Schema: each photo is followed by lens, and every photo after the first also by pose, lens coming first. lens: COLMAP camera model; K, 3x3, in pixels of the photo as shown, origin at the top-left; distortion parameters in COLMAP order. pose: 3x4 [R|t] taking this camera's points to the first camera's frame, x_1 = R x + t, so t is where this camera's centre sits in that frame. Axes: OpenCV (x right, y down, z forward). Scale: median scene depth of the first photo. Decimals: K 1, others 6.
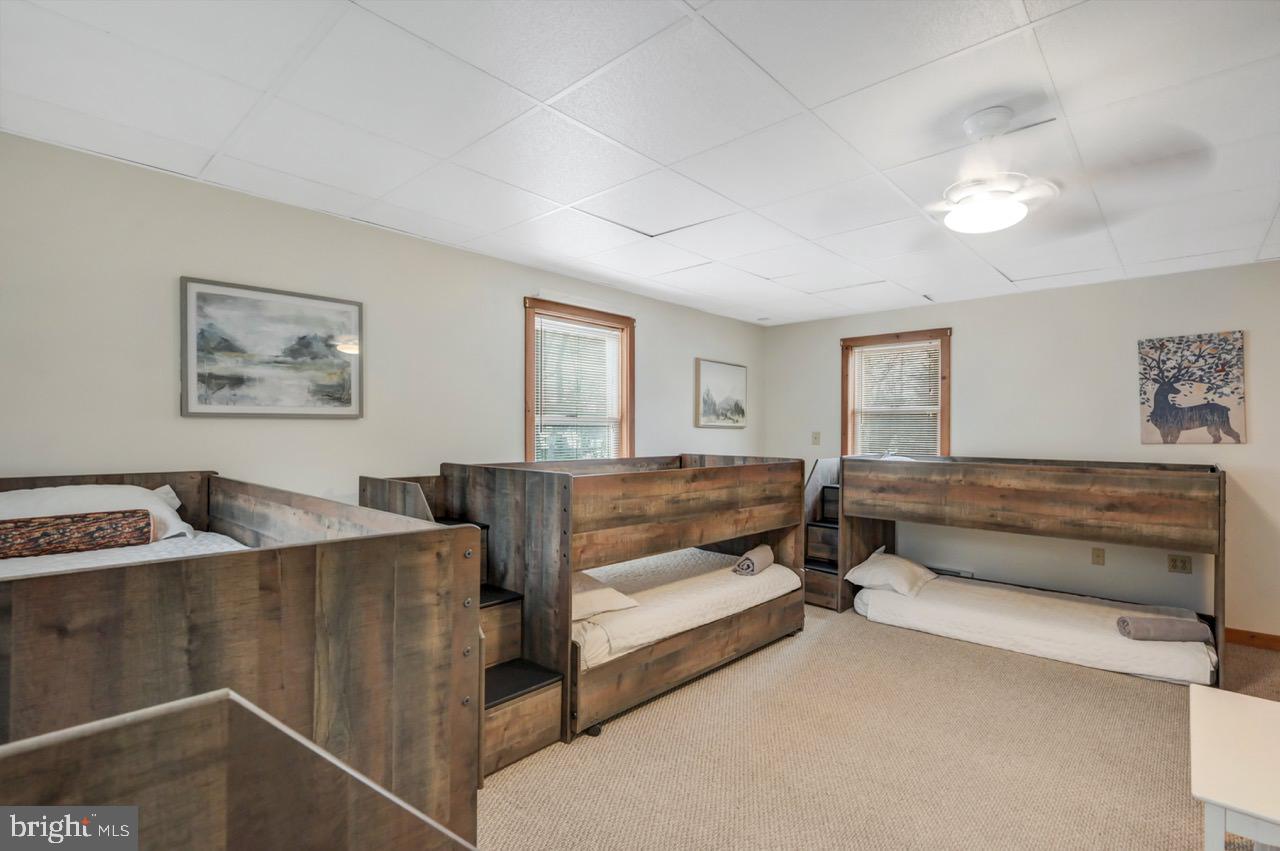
lens RADIAL K [[606.0, 0, 640.8], [0, 606.0, 430.8], [0, 0, 1]] dist [-0.000201, -0.000085]
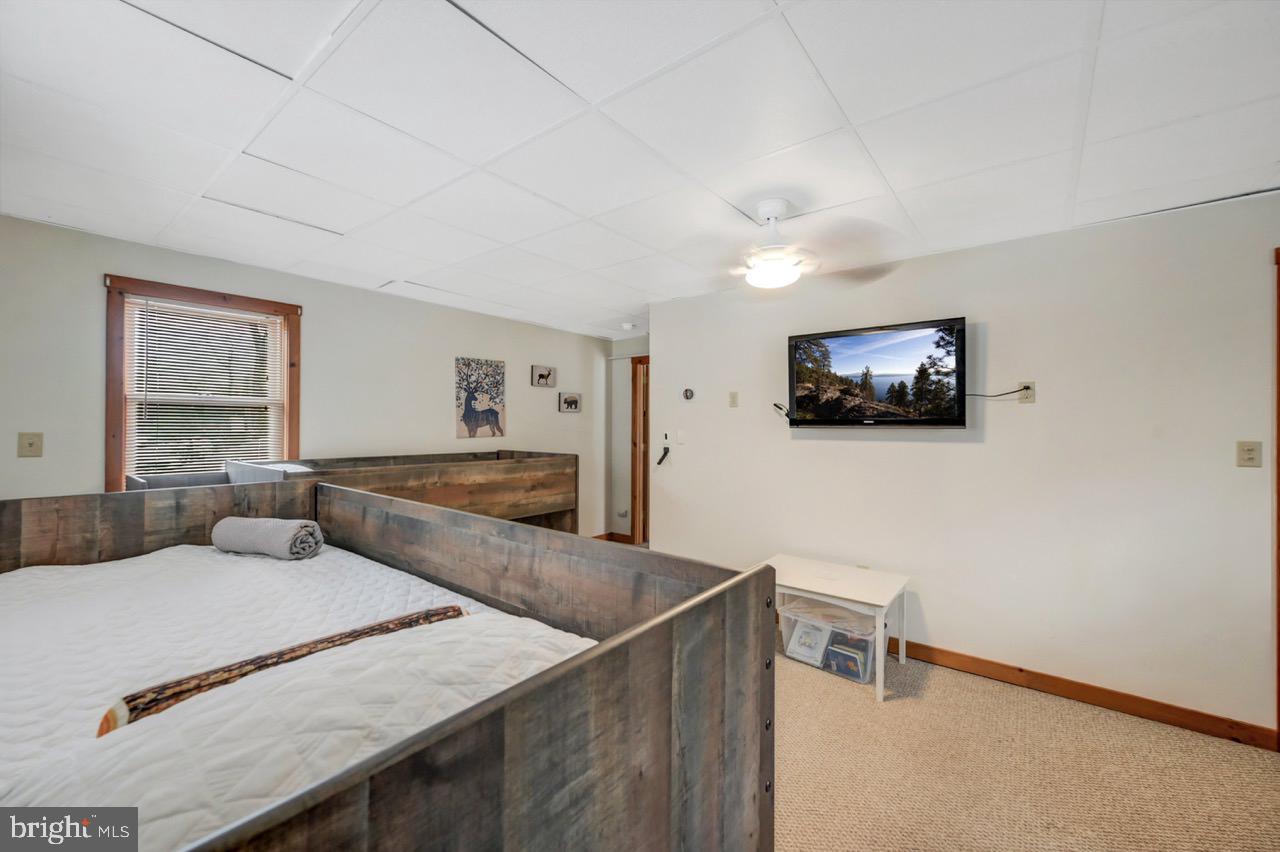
lens RADIAL K [[508.0, 0, 637.2], [0, 508.0, 422.2], [0, 0, 1]] dist [0.001588, -0.000009]
pose [[-0.079444, 0.001627, 0.996838, -0.288889], [-0.002663, 0.999995, -0.001844, -0.011930], [-0.996836, -0.002801, -0.079439, 0.742518]]
